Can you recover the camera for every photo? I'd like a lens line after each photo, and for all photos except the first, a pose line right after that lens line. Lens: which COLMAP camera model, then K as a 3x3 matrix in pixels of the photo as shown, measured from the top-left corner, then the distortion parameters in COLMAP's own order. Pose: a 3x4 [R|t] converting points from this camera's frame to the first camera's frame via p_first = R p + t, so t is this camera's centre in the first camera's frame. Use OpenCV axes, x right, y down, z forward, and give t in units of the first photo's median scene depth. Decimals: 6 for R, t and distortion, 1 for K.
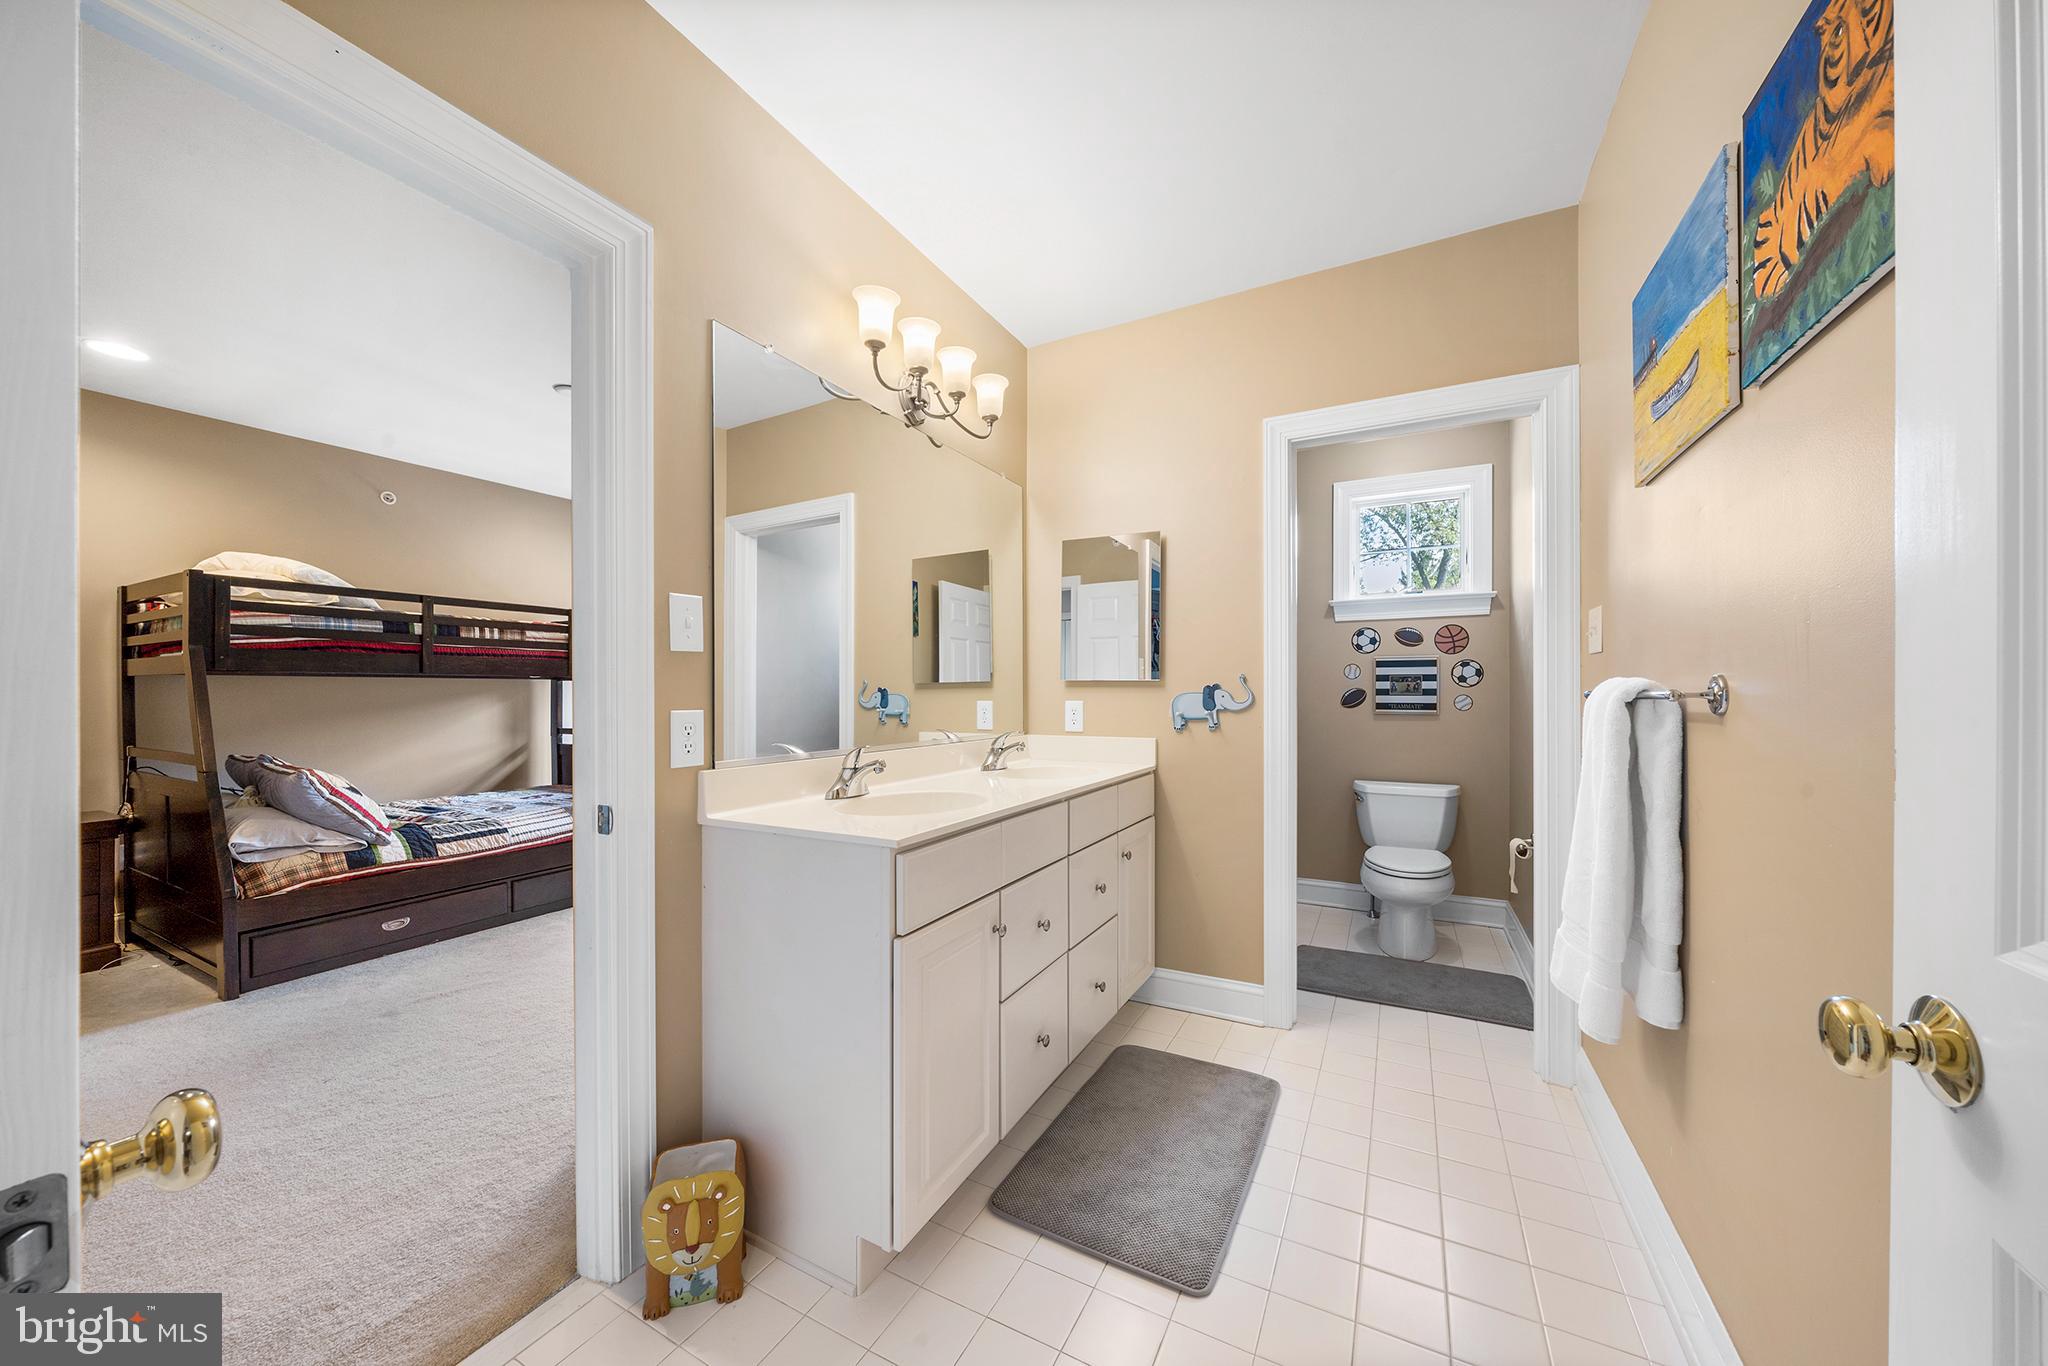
lens RADIAL K [[707.8, 0, 1031.3], [0, 707.8, 693.1], [0, 0, 1]] dist [-0.008158, 0.000187]
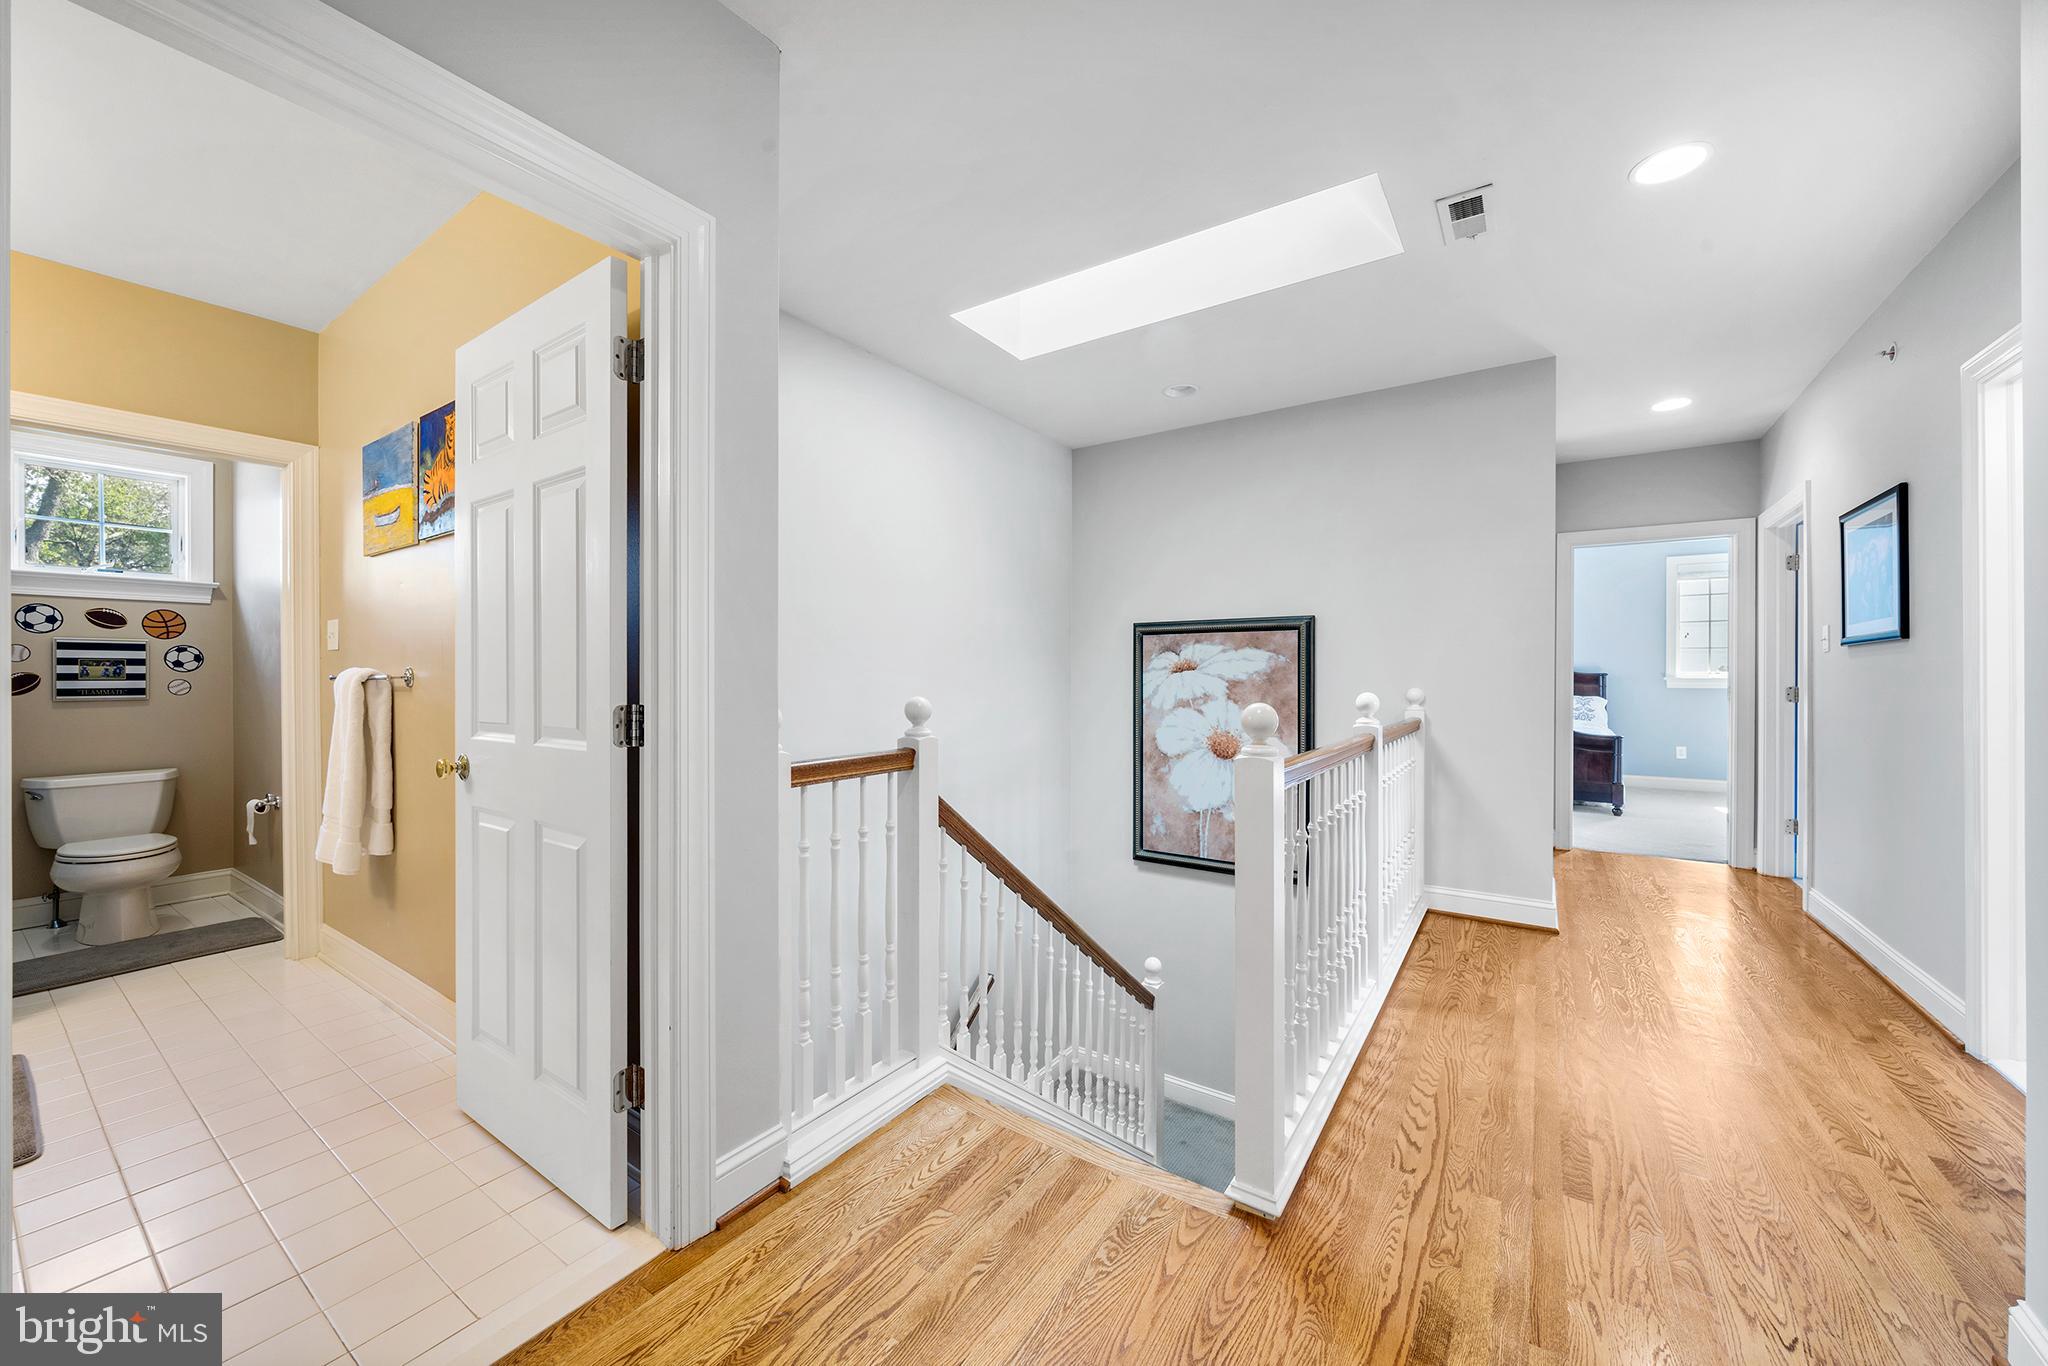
lens RADIAL K [[752.6, 0, 1014.6], [0, 752.6, 679.0], [0, 0, 1]] dist [-0.003747, -0.000212]
pose [[0.118330, -0.003892, 0.992967, -0.328090], [0.002615, 0.999990, 0.003608, 0.001055], [-0.992971, 0.002170, 0.118339, -0.336804]]
